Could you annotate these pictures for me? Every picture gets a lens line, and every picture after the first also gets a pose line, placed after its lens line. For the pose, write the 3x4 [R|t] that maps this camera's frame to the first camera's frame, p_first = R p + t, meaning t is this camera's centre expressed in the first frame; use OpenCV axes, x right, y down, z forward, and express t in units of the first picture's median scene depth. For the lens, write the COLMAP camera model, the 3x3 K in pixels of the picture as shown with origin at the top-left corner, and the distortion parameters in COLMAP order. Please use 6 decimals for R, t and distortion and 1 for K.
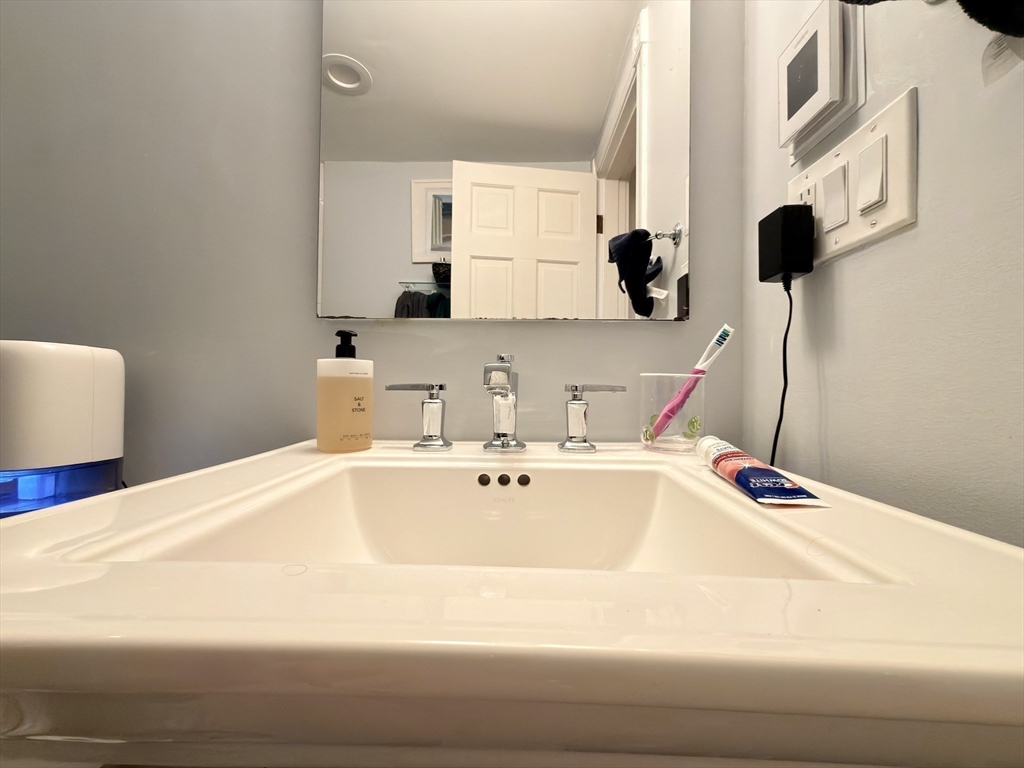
lens RADIAL K [[411.5, 0, 510.6], [0, 411.5, 387.2], [0, 0, 1]] dist [-0.000310, 0.000348]
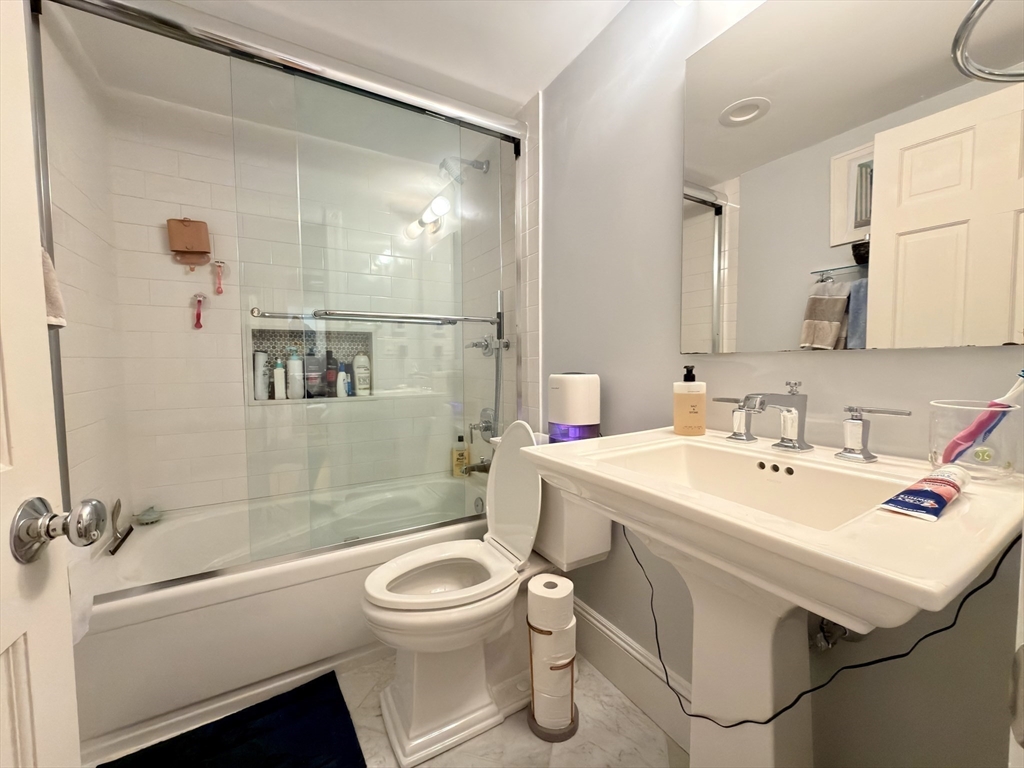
lens RADIAL K [[411.5, 0, 513.4], [0, 411.5, 383.6], [0, 0, 1]] dist [-0.000310, 0.000348]
pose [[0.529704, 0.032824, -0.847547, 0.679349], [0.026248, 0.998138, 0.055061, -0.176999], [0.847776, -0.051413, 0.527856, -0.550091]]
